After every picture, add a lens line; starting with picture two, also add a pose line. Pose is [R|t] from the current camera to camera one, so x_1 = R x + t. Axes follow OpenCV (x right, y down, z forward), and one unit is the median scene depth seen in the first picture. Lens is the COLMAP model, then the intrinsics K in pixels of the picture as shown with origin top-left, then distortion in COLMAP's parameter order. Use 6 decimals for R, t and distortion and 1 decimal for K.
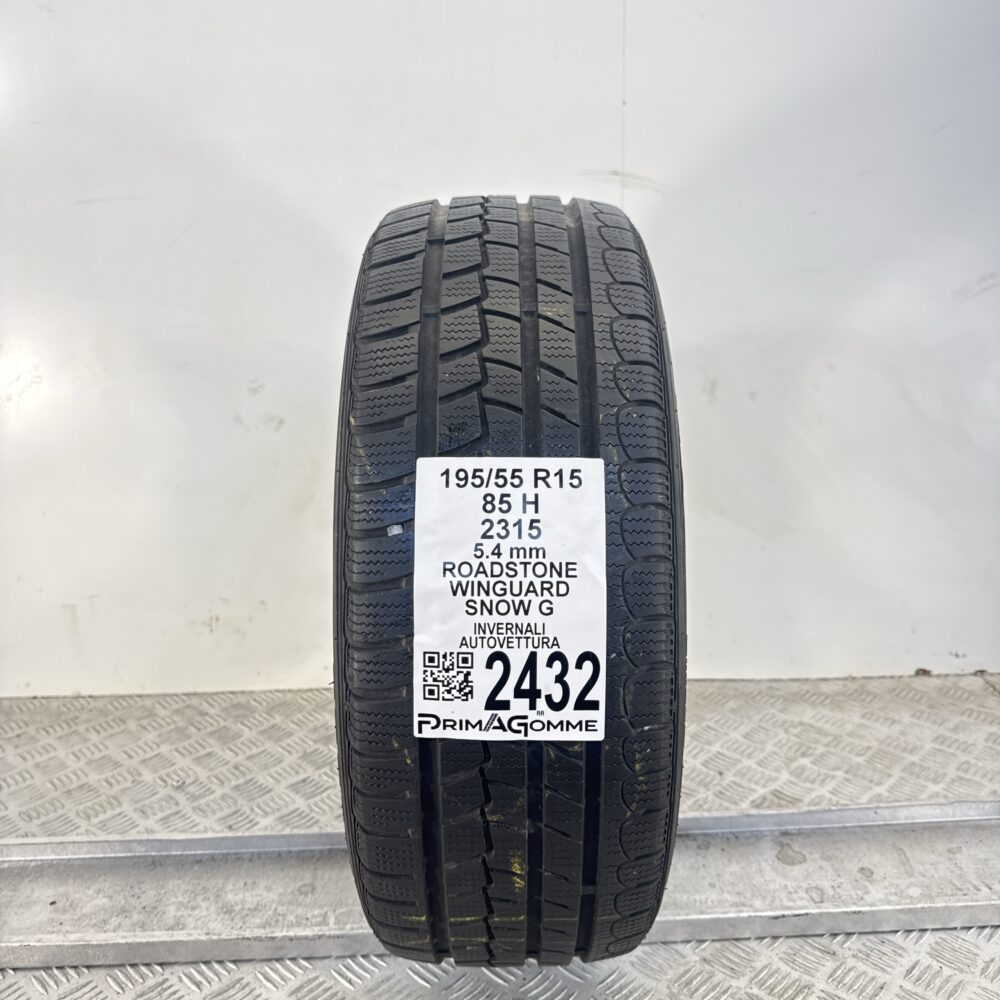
lens RADIAL K [[947.7, 0, 501.8], [0, 947.7, 506.3], [0, 0, 1]] dist [0.047644, 0.000000]
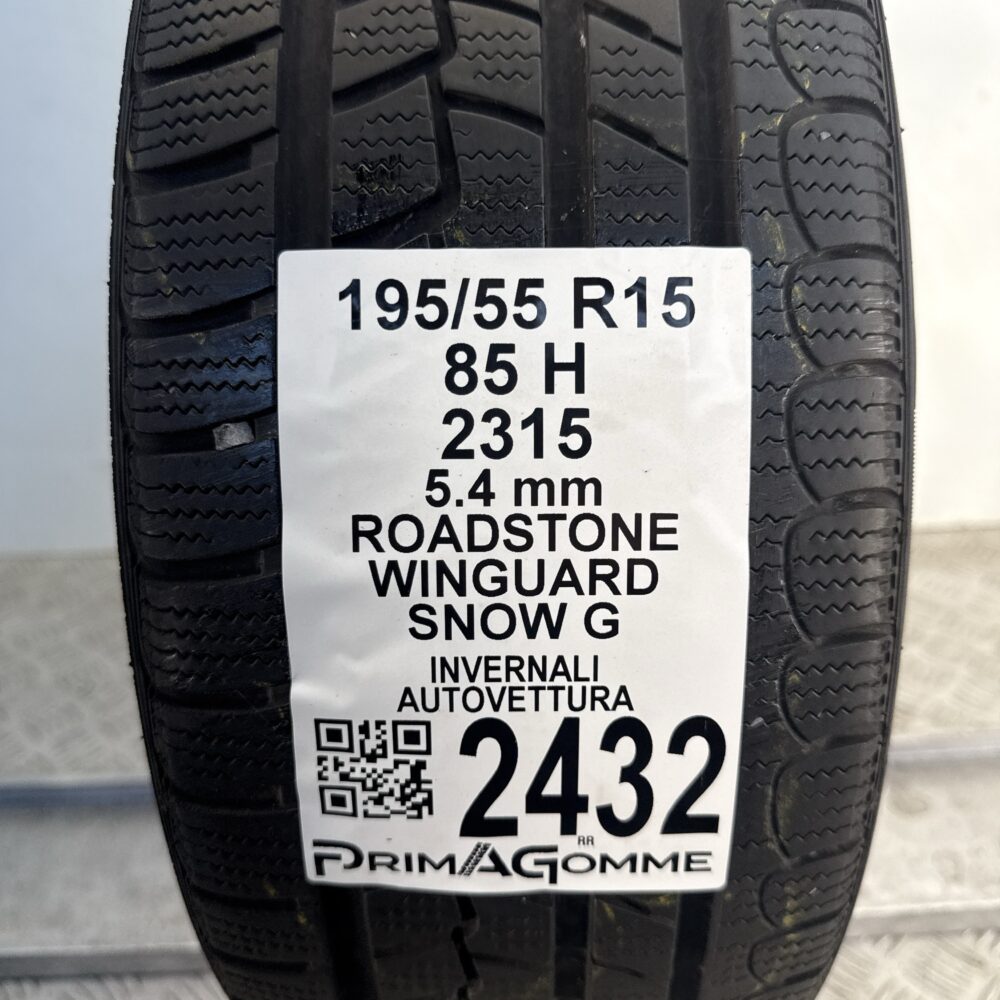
lens RADIAL K [[947.7, 0, 508.7], [0, 947.7, 496.4], [0, 0, 1]] dist [0.047644, 0.000000]
pose [[0.999942, -0.008107, -0.007036, 0.008921], [0.009424, 0.976832, 0.213798, -0.035669], [0.005140, -0.213852, 0.976853, 0.594559]]
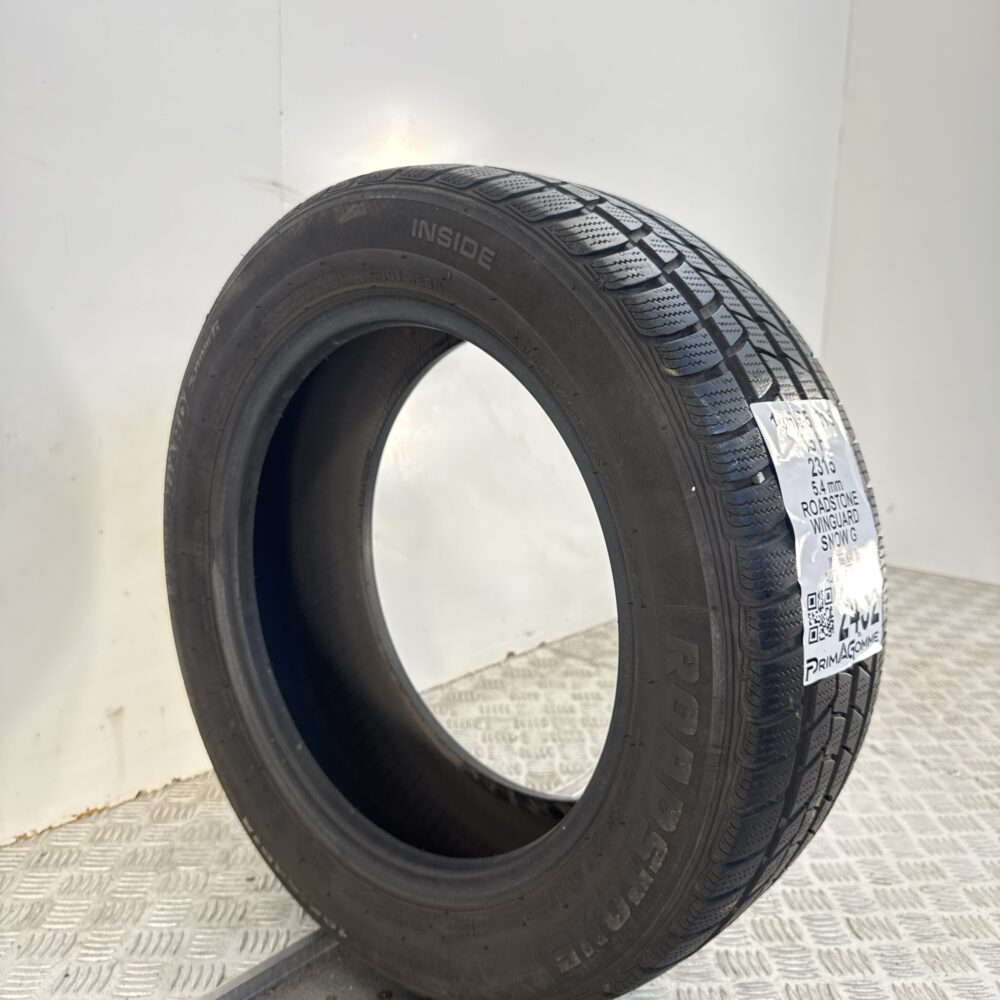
lens RADIAL K [[947.7, 0, 499.3], [0, 947.7, 500.3], [0, 0, 1]] dist [0.047644, 0.000000]
pose [[0.669027, -0.097369, 0.736833, -1.002995], [0.163679, 0.986344, -0.018275, 0.022305], [-0.724991, 0.132831, 0.675828, 0.545051]]
